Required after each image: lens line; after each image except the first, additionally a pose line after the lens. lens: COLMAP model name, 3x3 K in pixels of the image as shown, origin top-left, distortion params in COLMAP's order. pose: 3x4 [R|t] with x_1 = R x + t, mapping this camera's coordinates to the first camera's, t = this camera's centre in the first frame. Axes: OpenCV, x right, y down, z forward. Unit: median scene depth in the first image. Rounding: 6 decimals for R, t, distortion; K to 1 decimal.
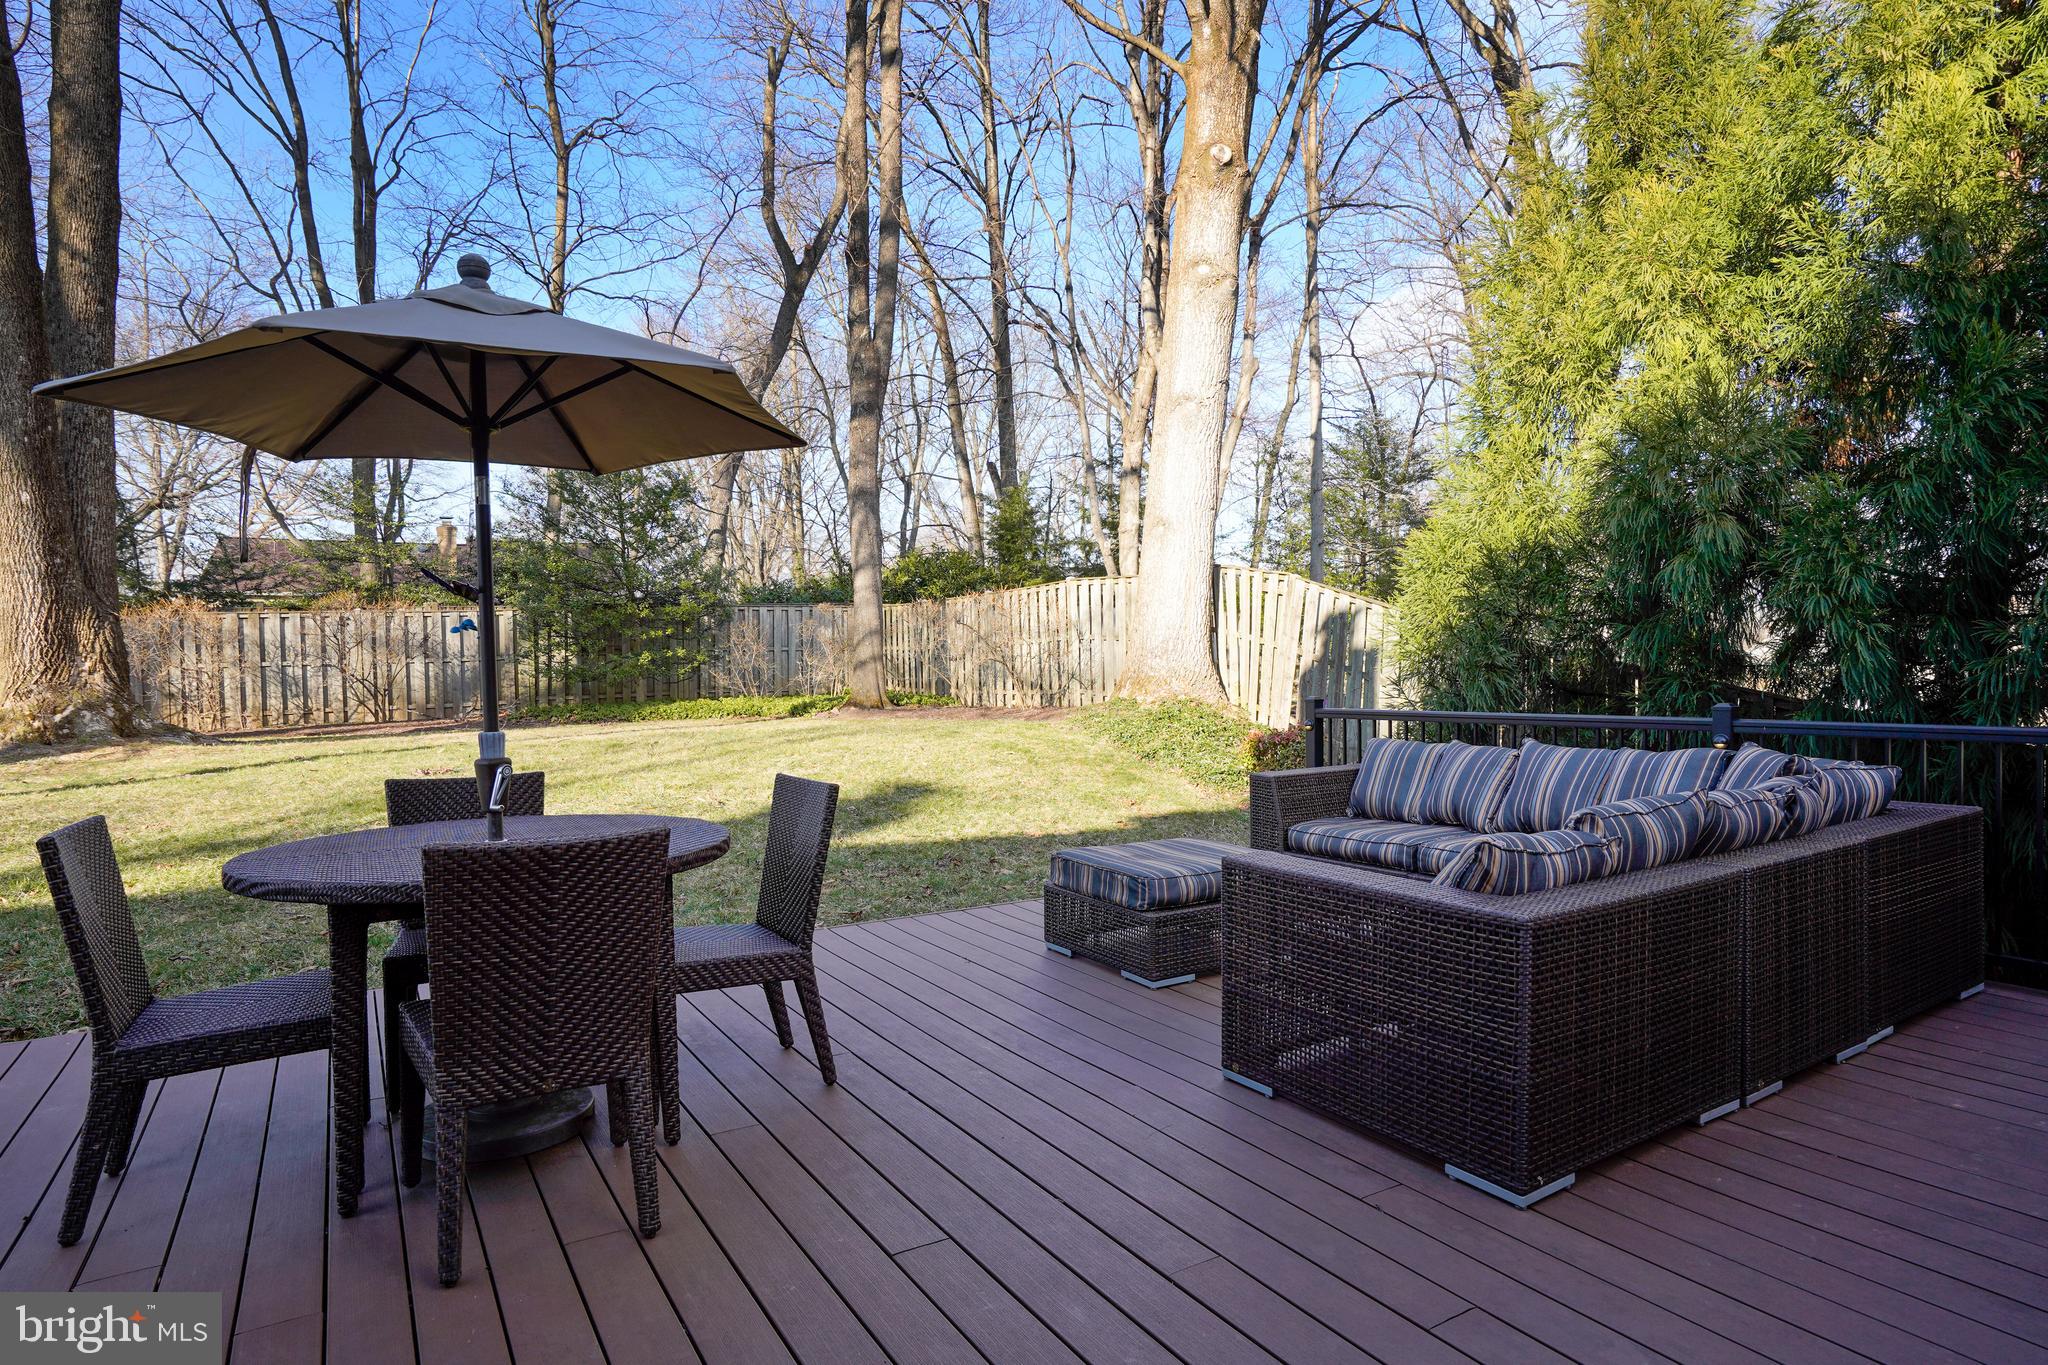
lens RADIAL K [[1112.4, 0, 1027.2], [0, 1112.4, 678.1], [0, 0, 1]] dist [-0.001999, -0.000063]
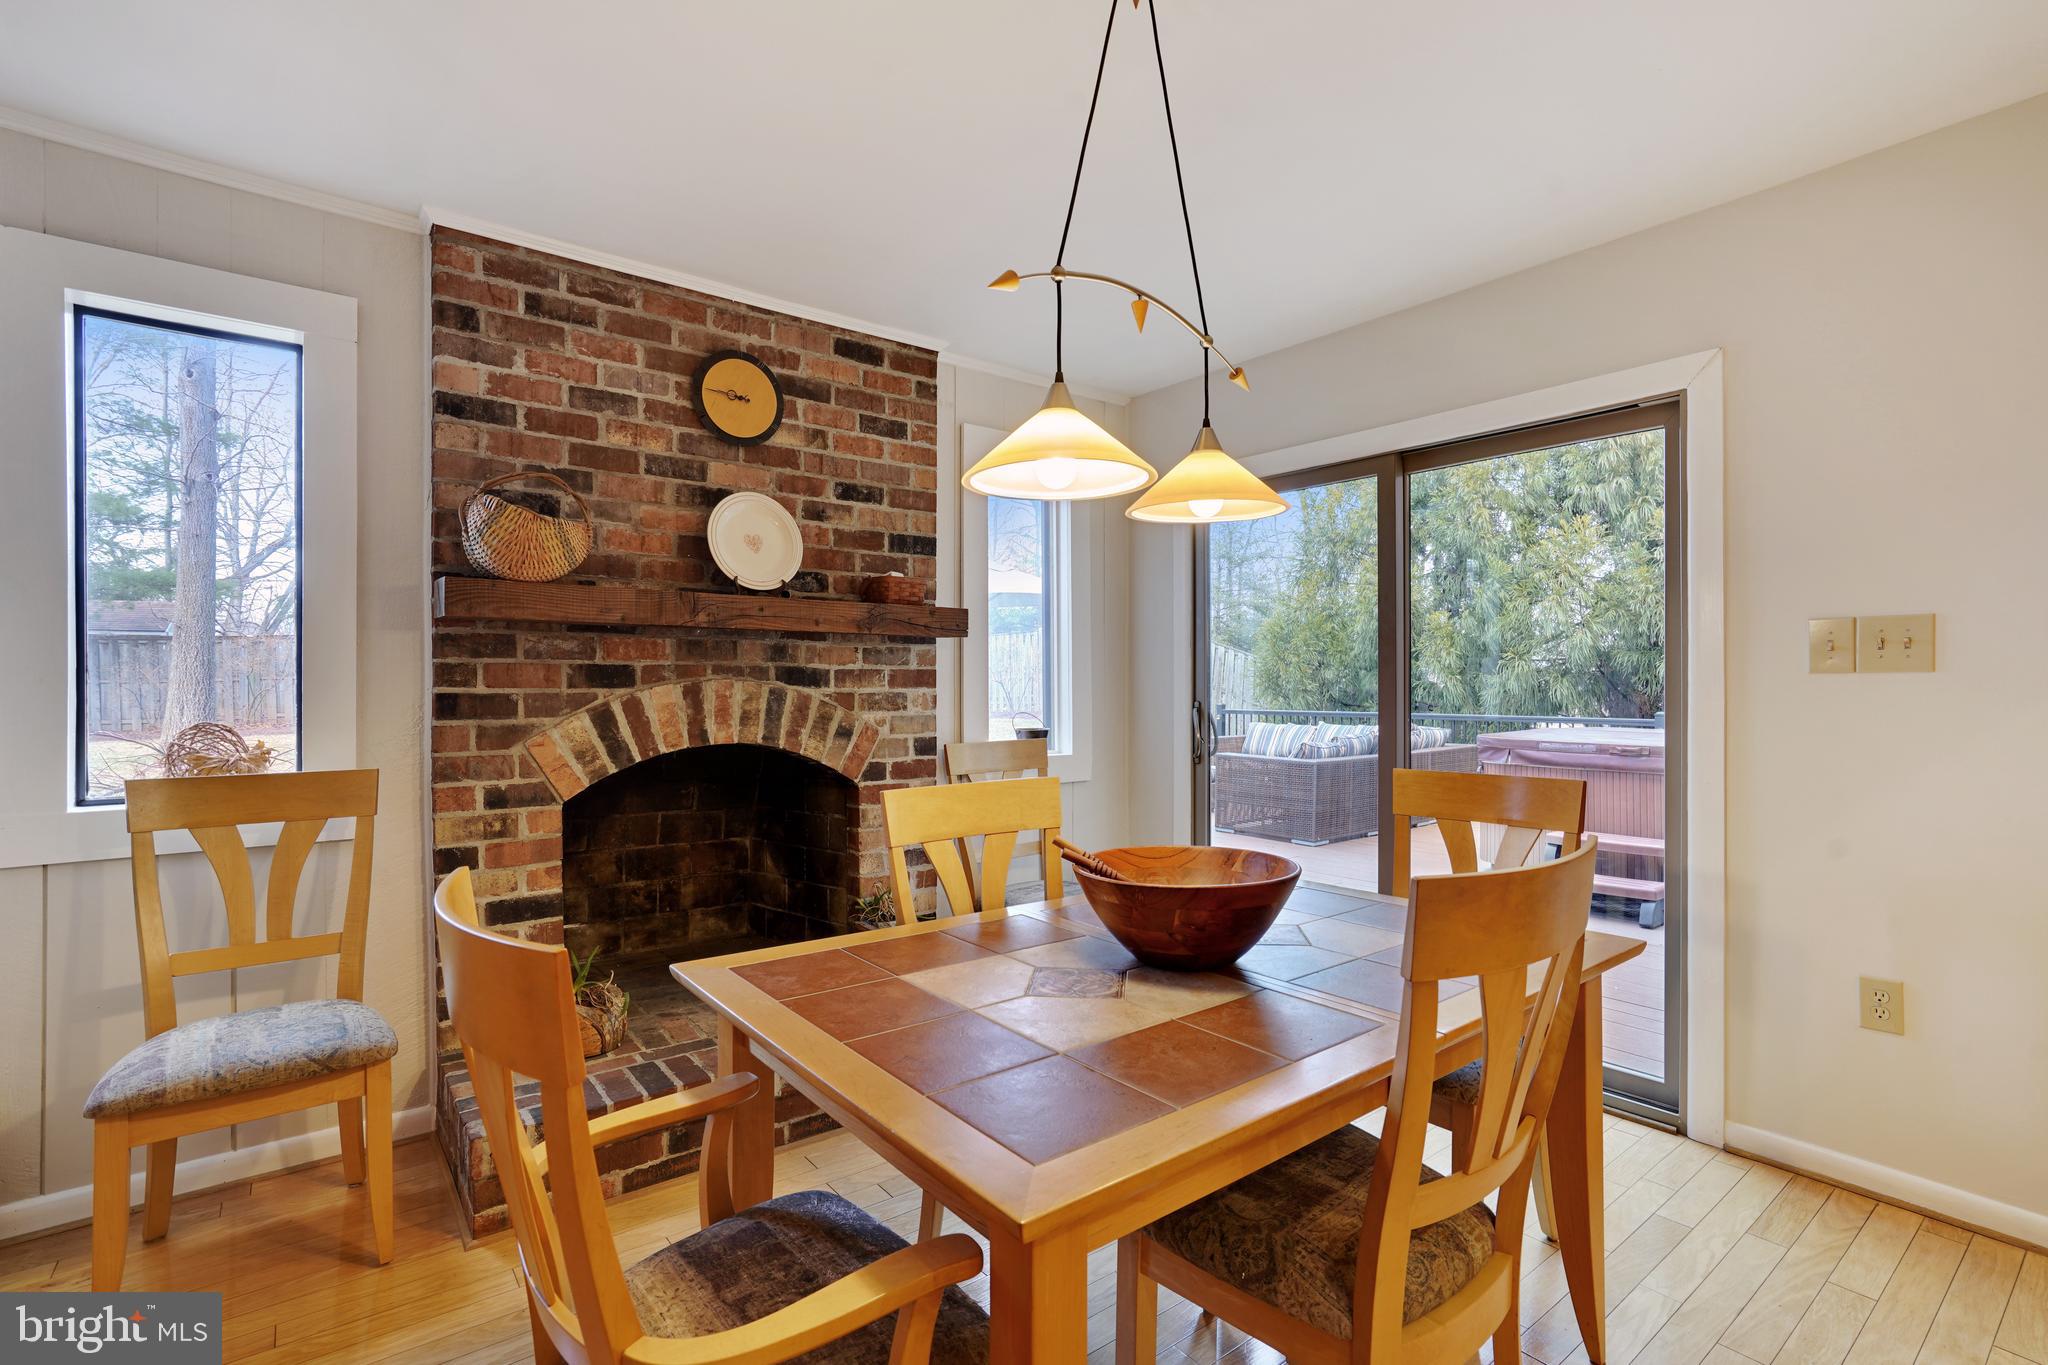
lens RADIAL K [[944.1, 0, 1023.8], [0, 944.1, 684.4], [0, 0, 1]] dist [-0.034913, 0.009058]
pose [[0.994035, 0.015006, 0.108024, -0.390166], [-0.013808, 0.999835, -0.011835, 0.009732], [-0.108183, 0.010273, 0.994078, -0.912771]]
